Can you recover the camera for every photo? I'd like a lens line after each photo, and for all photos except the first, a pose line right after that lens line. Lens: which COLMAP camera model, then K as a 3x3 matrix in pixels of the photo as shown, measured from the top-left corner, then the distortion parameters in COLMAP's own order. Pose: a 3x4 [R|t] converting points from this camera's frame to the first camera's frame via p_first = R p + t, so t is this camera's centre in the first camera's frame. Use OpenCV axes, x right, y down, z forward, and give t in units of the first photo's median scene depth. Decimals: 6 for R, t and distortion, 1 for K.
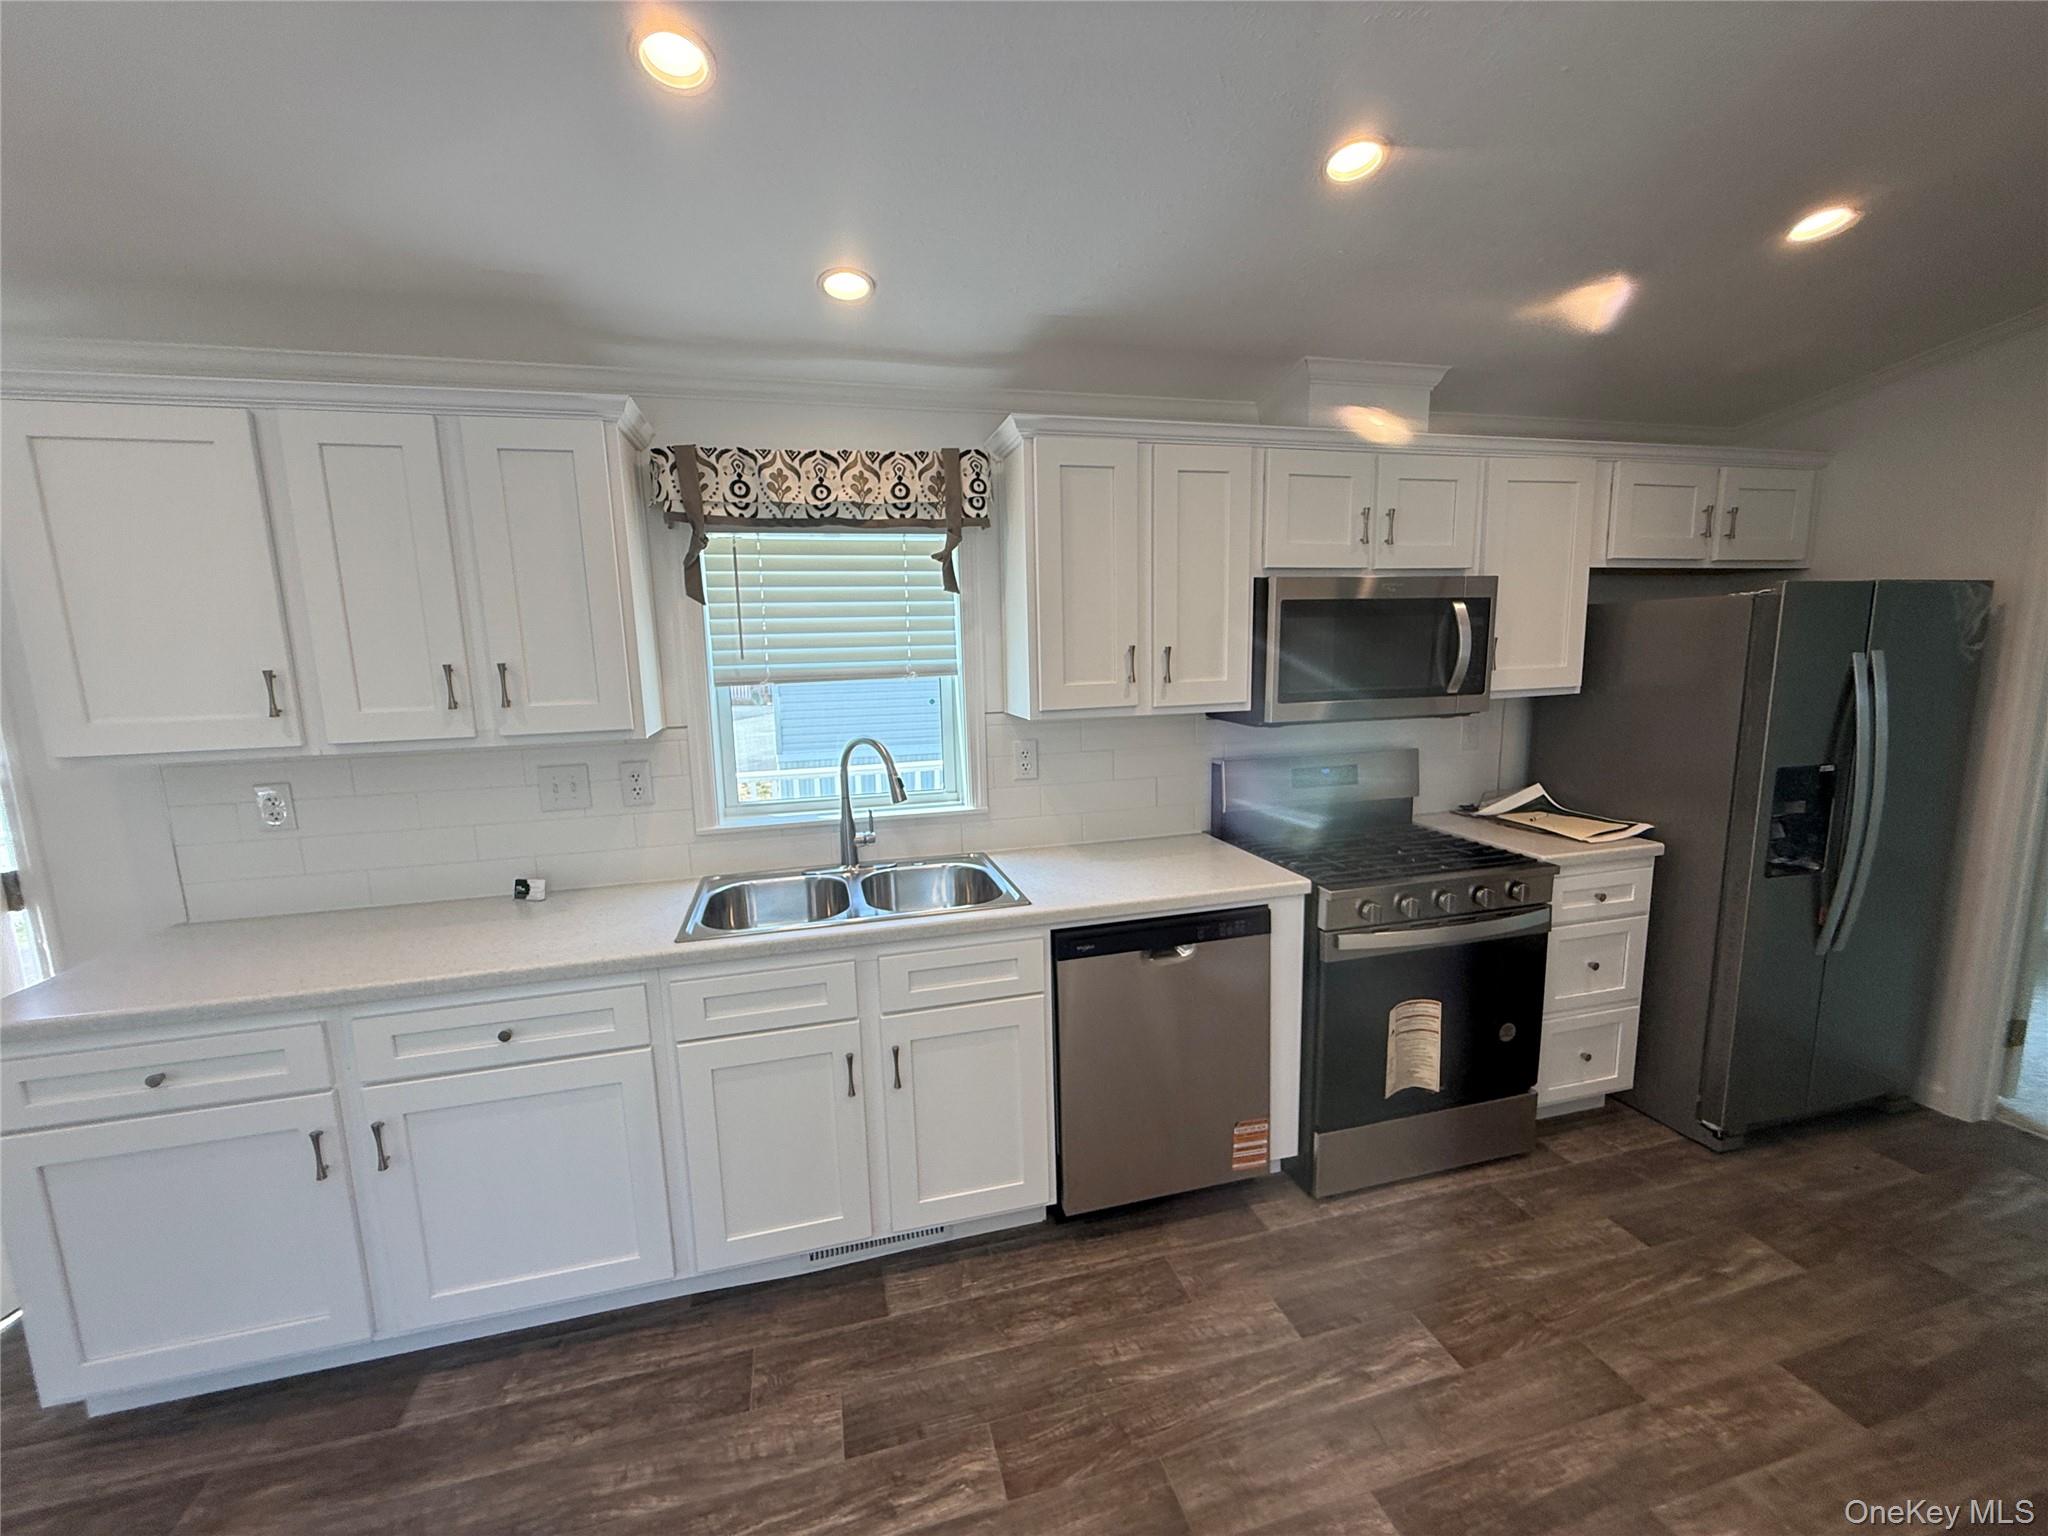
lens RADIAL K [[820.7, 0, 1020.6], [0, 820.7, 770.8], [0, 0, 1]] dist [-0.001428, -0.000272]
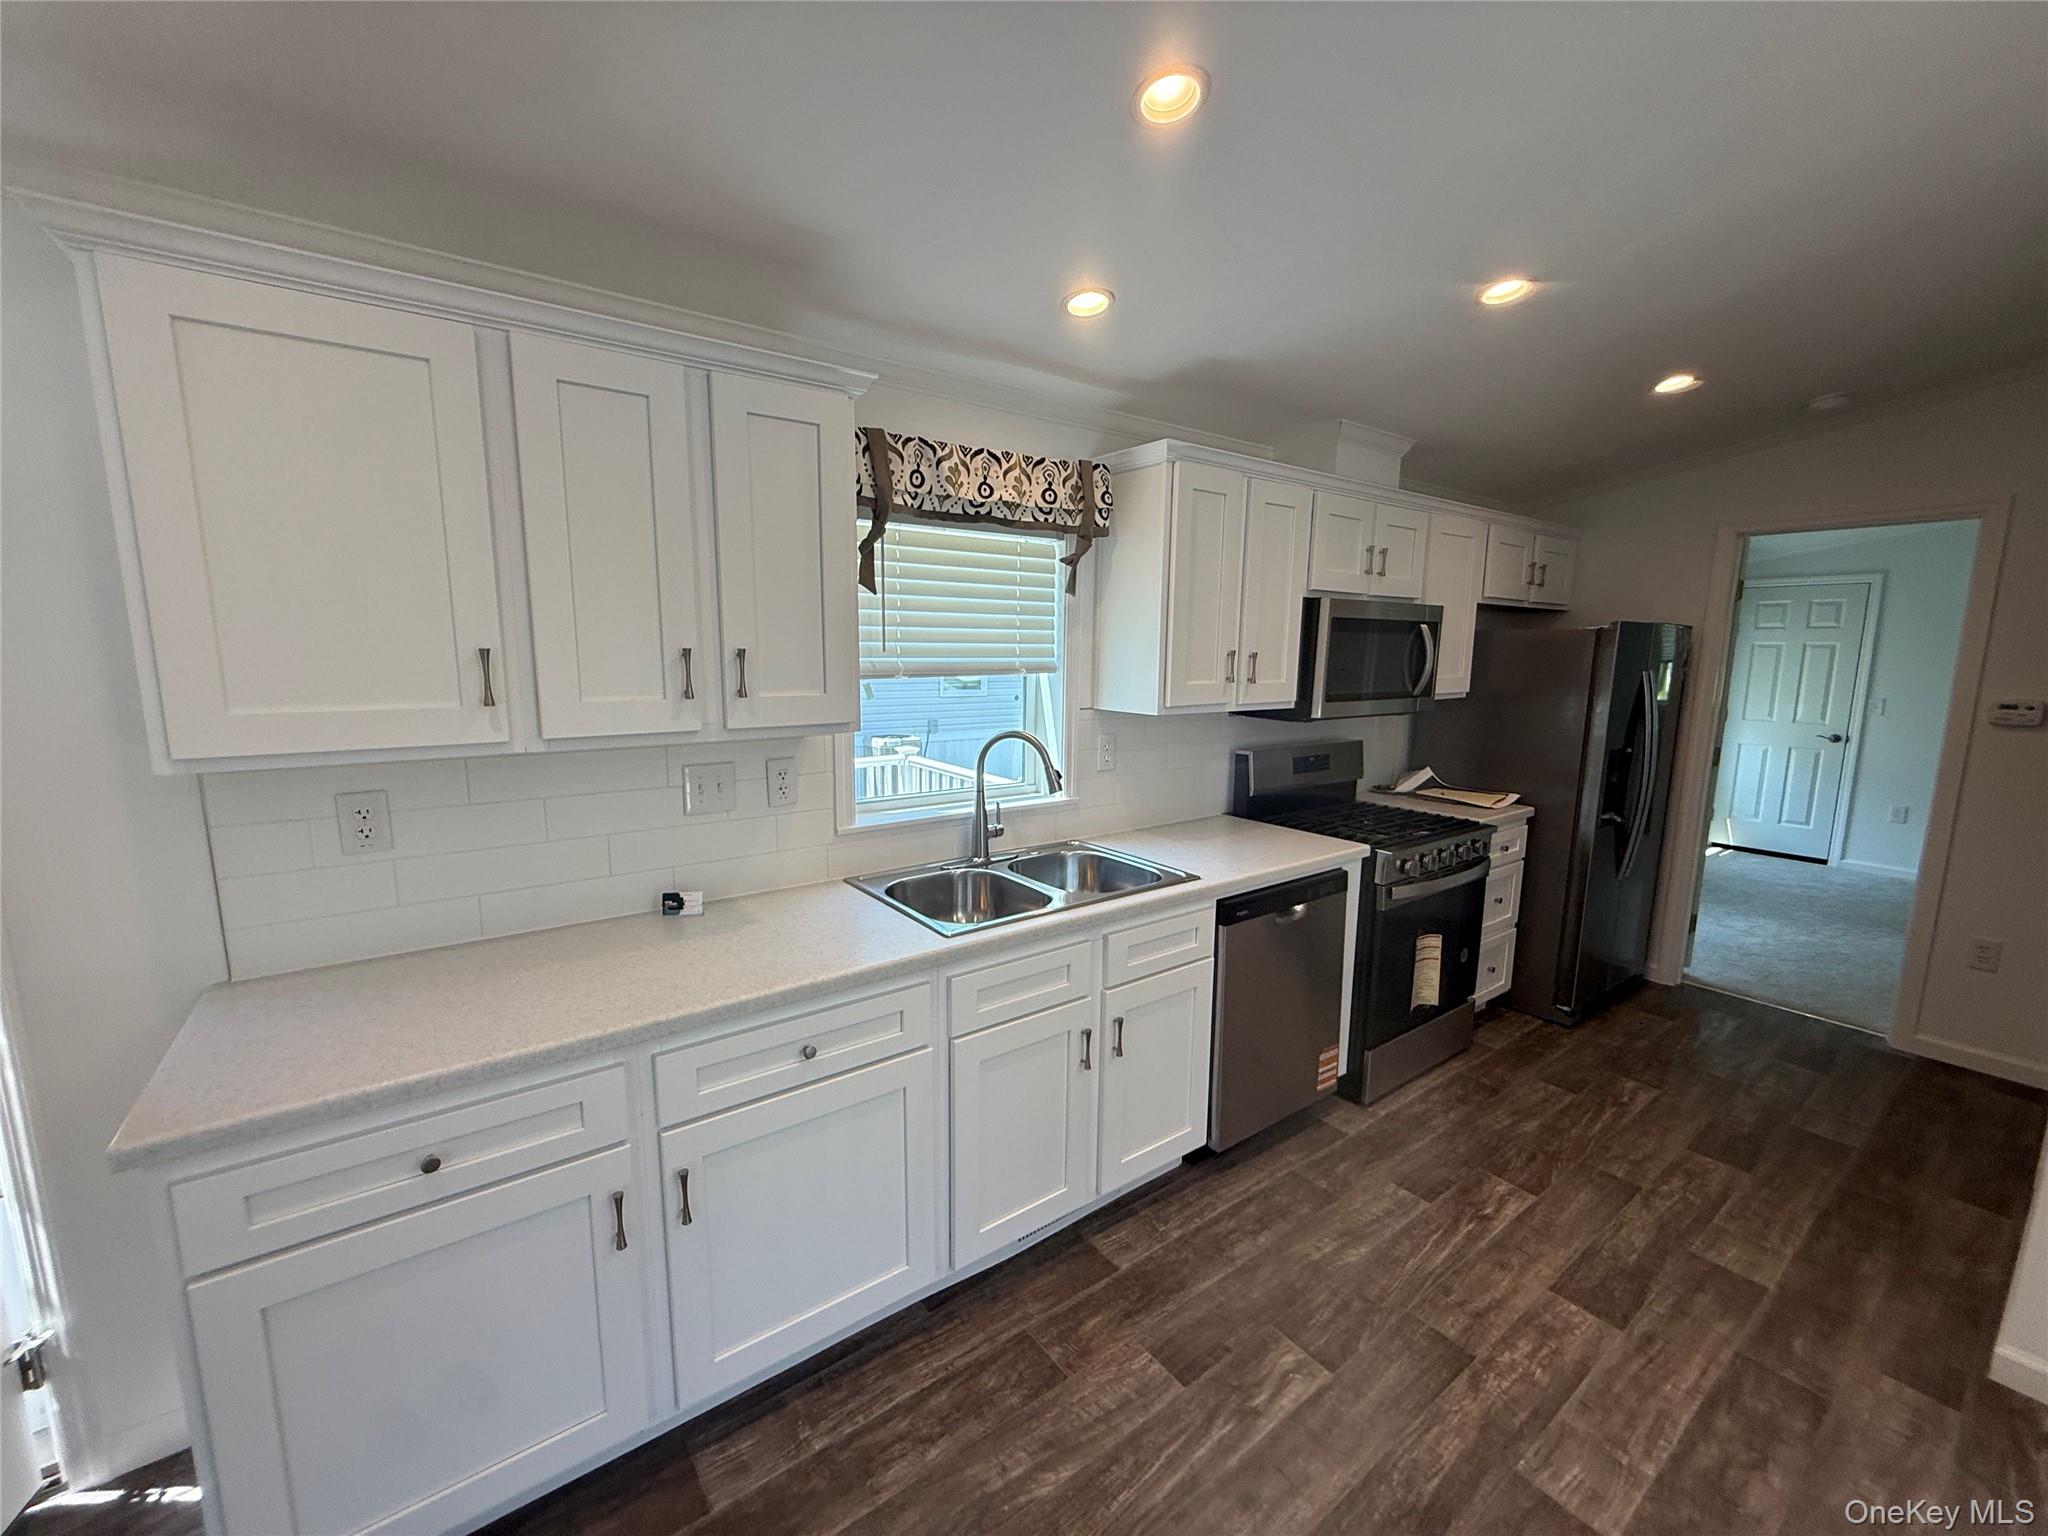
lens RADIAL K [[820.7, 0, 1020.6], [0, 820.7, 770.8], [0, 0, 1]] dist [-0.001428, -0.000272]
pose [[0.931233, -0.020624, 0.363840, -0.578676], [0.021322, 0.999770, 0.002099, 0.006833], [-0.363800, 0.005803, 0.931459, 0.039669]]
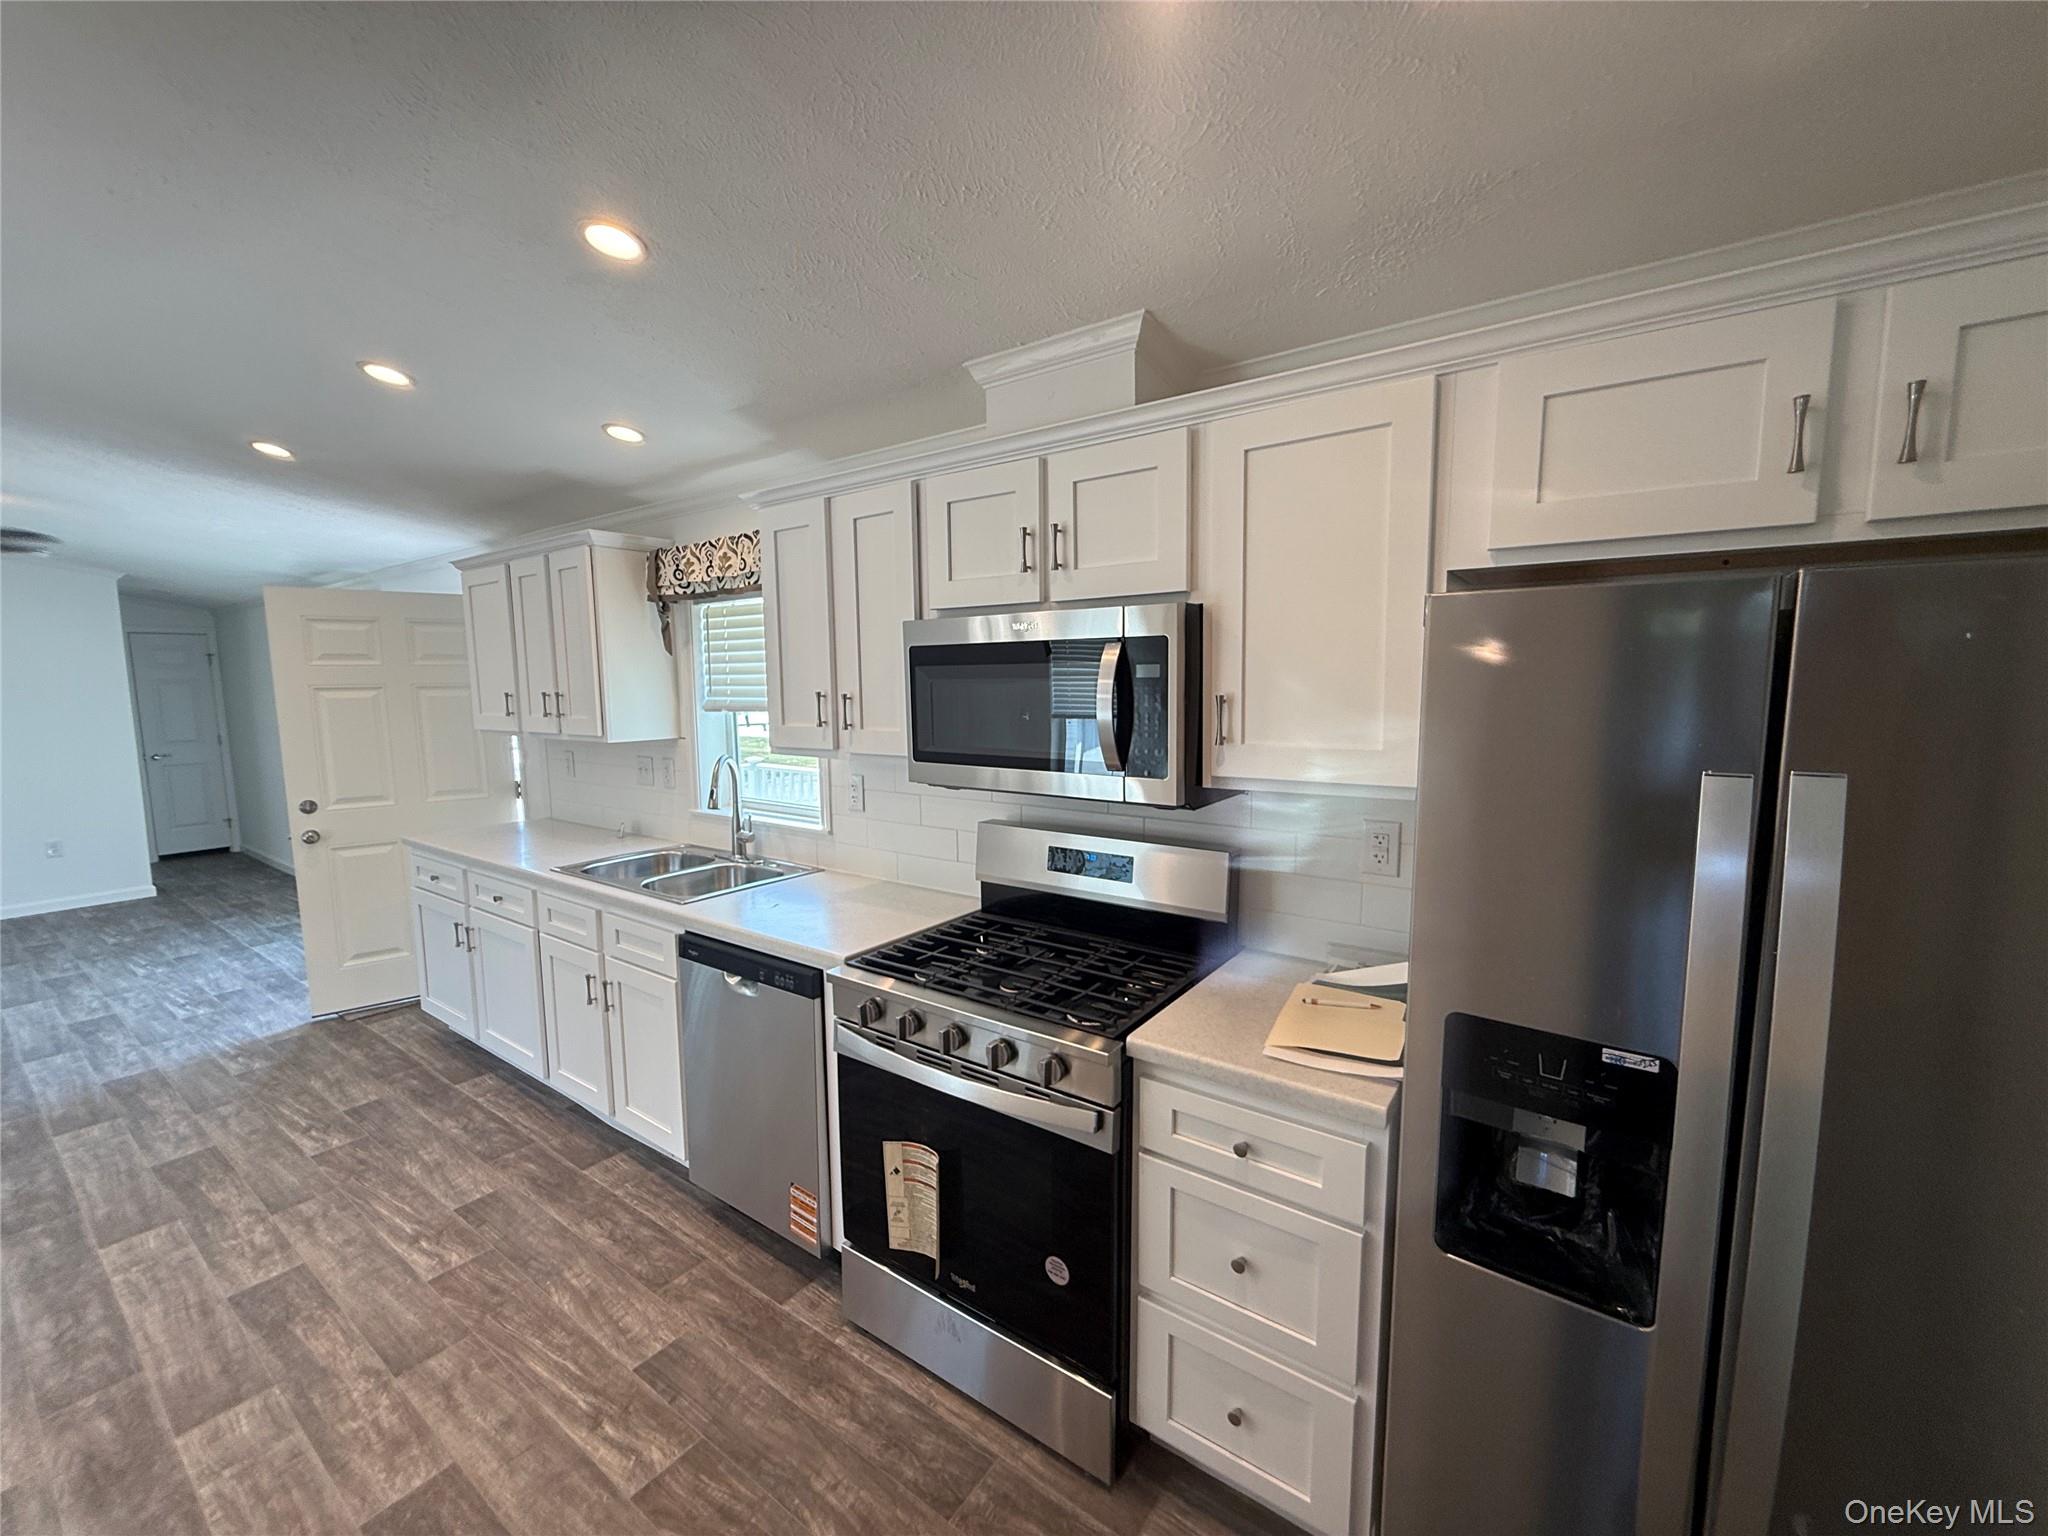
lens RADIAL K [[820.7, 0, 1020.6], [0, 820.7, 770.8], [0, 0, 1]] dist [-0.001428, -0.000272]
pose [[0.637638, 0.103658, -0.763330, 1.136348], [-0.123329, 0.991860, 0.031671, -0.121064], [0.760400, 0.073946, 0.645232, 0.544632]]
